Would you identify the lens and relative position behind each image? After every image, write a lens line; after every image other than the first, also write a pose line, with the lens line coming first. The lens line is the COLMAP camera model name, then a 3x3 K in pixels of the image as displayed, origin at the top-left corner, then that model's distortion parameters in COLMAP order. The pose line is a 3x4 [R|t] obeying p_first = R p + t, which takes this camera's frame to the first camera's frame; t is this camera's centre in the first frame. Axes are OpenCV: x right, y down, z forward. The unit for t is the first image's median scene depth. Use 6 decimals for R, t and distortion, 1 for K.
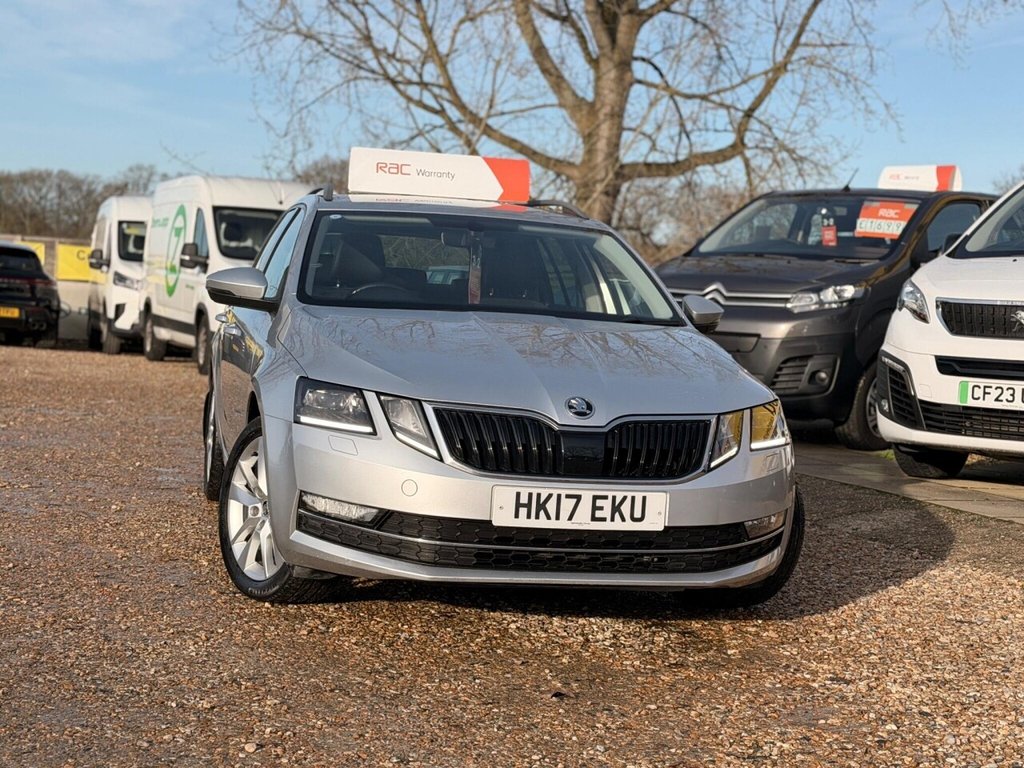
lens RADIAL K [[1553.8, 0, 425.6], [0, 1553.8, 385.6], [0, 0, 1]] dist [0.098239, 0.149279]
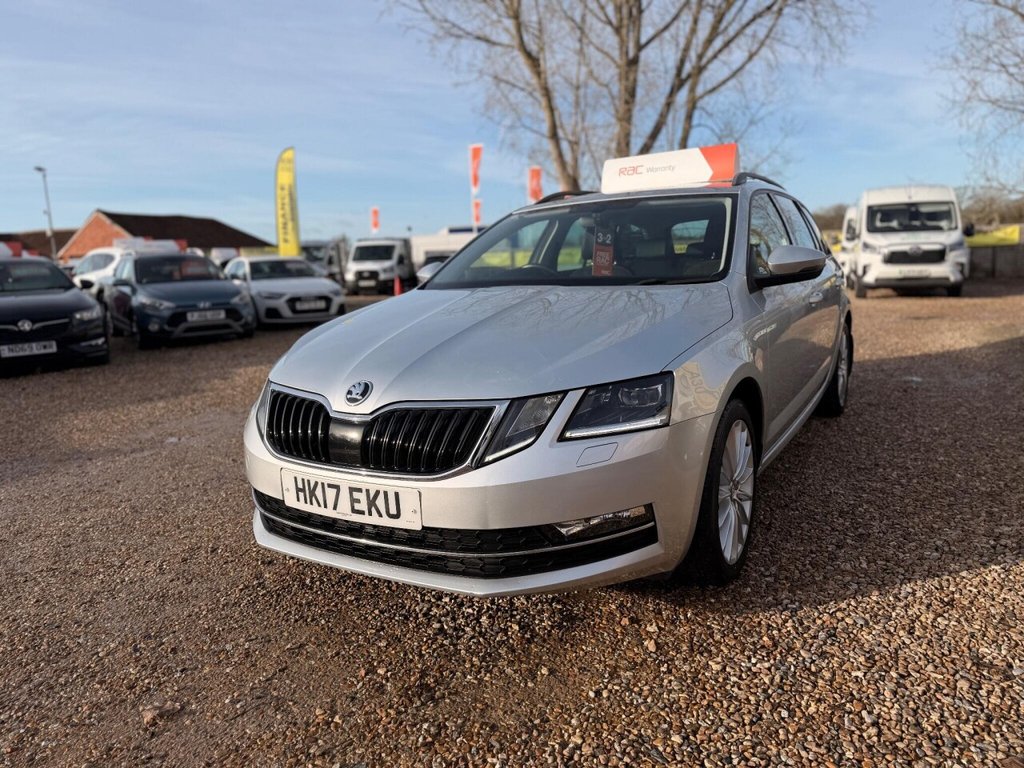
lens RADIAL K [[656.7, 0, 539.3], [0, 656.7, 380.6], [0, 0, 1]] dist [0.052666, -0.061574]
pose [[0.765623, 0.023334, -0.642866, 0.245079], [0.050660, 0.994051, 0.096414, -0.014784], [0.641292, -0.106384, 0.759886, 0.416998]]
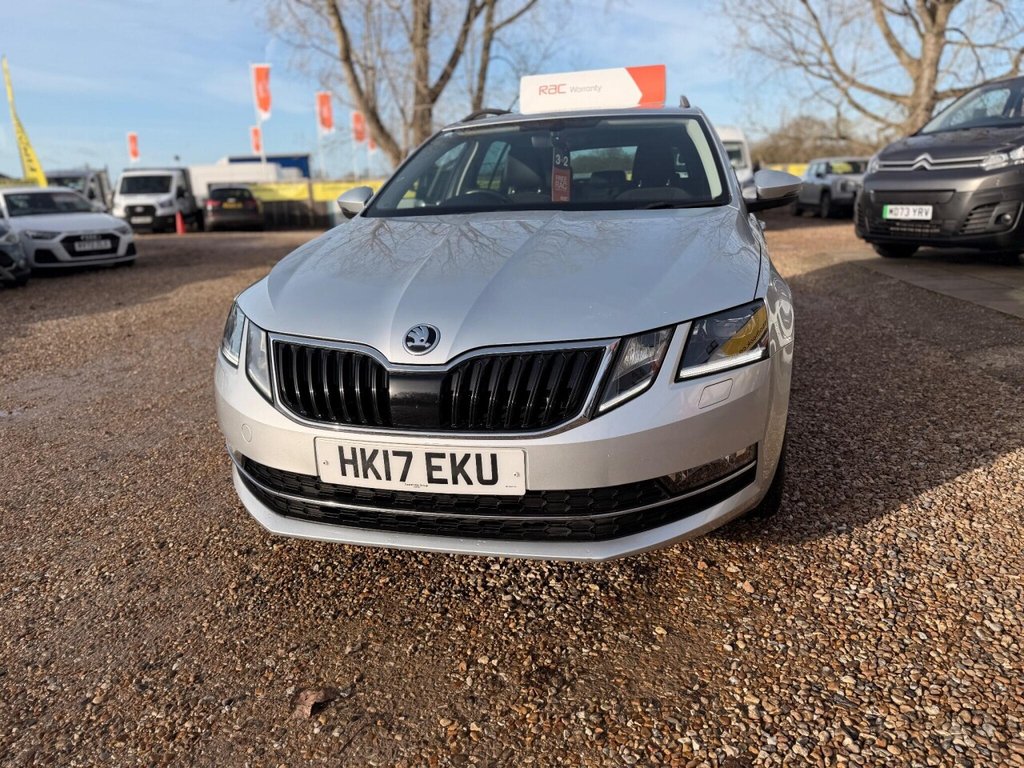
lens RADIAL K [[659.3, 0, 512.7], [0, 659.3, 371.1], [0, 0, 1]] dist [0.050599, -0.056235]
pose [[0.904154, 0.020289, -0.426724, 0.155891], [0.066504, 0.980010, 0.187505, -0.016257], [0.421998, -0.197912, 0.884731, 0.393172]]
